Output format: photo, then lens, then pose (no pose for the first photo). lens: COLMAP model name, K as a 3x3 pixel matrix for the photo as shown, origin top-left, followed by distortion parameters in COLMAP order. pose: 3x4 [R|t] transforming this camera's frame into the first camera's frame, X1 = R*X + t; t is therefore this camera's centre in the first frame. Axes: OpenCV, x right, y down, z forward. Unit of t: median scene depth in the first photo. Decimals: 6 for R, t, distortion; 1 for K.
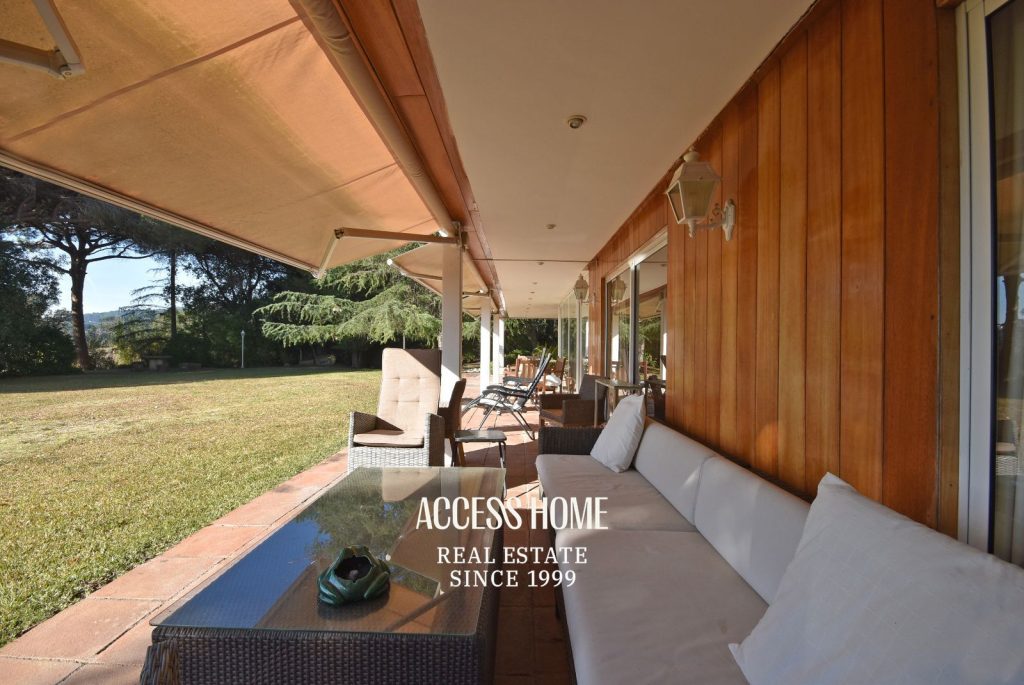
lens RADIAL K [[456.2, 0, 507.1], [0, 456.2, 345.5], [0, 0, 1]] dist [0.007874, -0.005883]
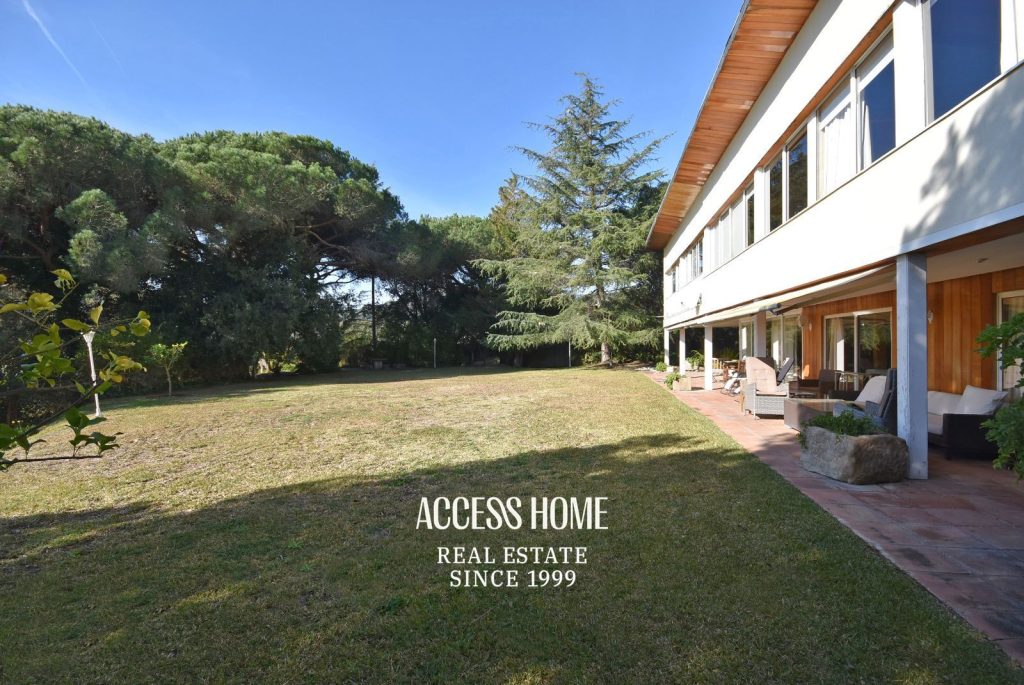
lens RADIAL K [[456.2, 0, 507.6], [0, 456.2, 346.4], [0, 0, 1]] dist [0.007874, -0.005883]
pose [[0.984874, -0.006923, -0.173132, -0.233625], [0.007054, 0.999975, 0.000144, -0.012893], [0.173127, -0.001363, 0.984899, -0.330366]]
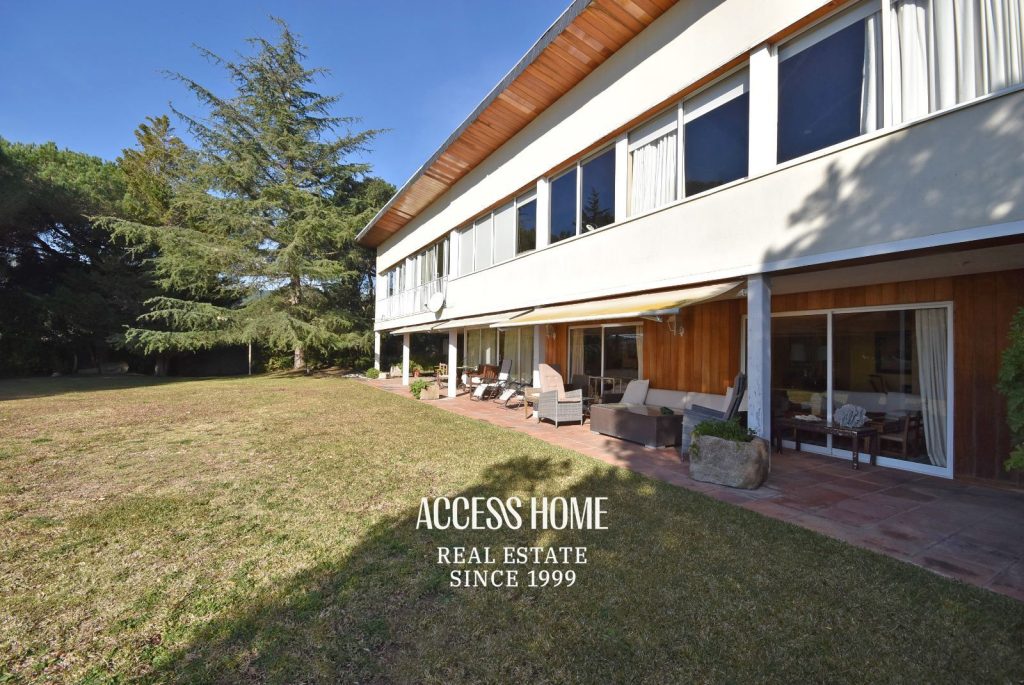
lens RADIAL K [[456.2, 0, 507.1], [0, 456.2, 344.8], [0, 0, 1]] dist [0.007874, -0.005883]
pose [[0.854094, 0.019412, 0.519756, -0.350334], [-0.012548, 0.999781, -0.016721, -0.011227], [-0.519967, 0.007759, 0.854151, -0.190605]]
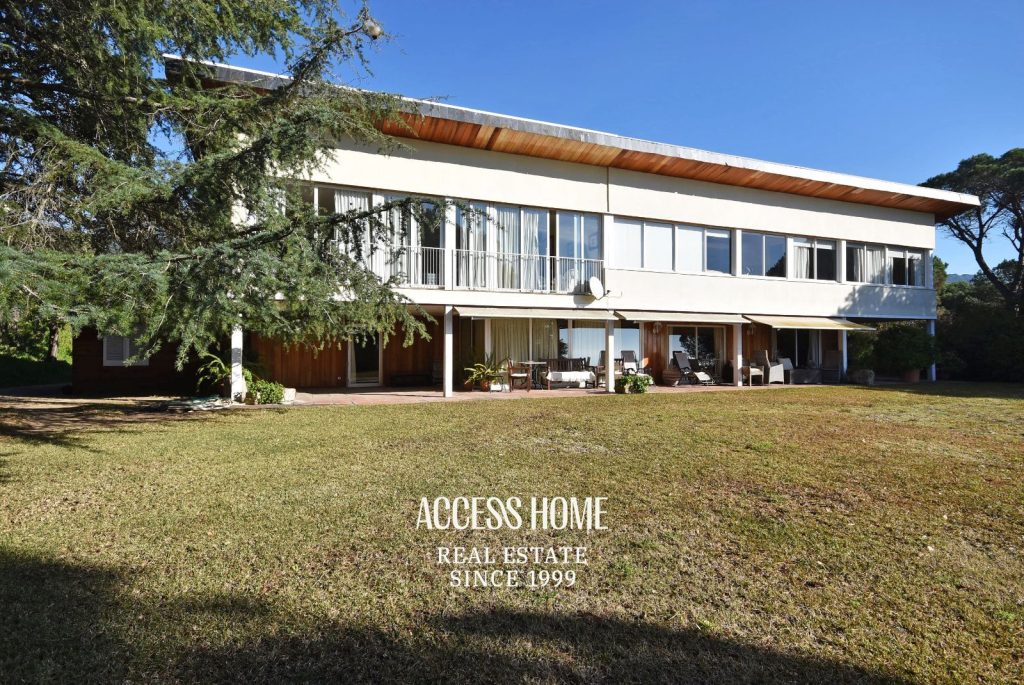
lens RADIAL K [[456.2, 0, 516.2], [0, 456.2, 343.0], [0, 0, 1]] dist [0.007874, -0.005883]
pose [[-0.325128, 0.008375, 0.945633, -0.668333], [-0.004685, 0.999934, -0.010466, -0.002186], [-0.945658, -0.007833, -0.325068, 0.834521]]
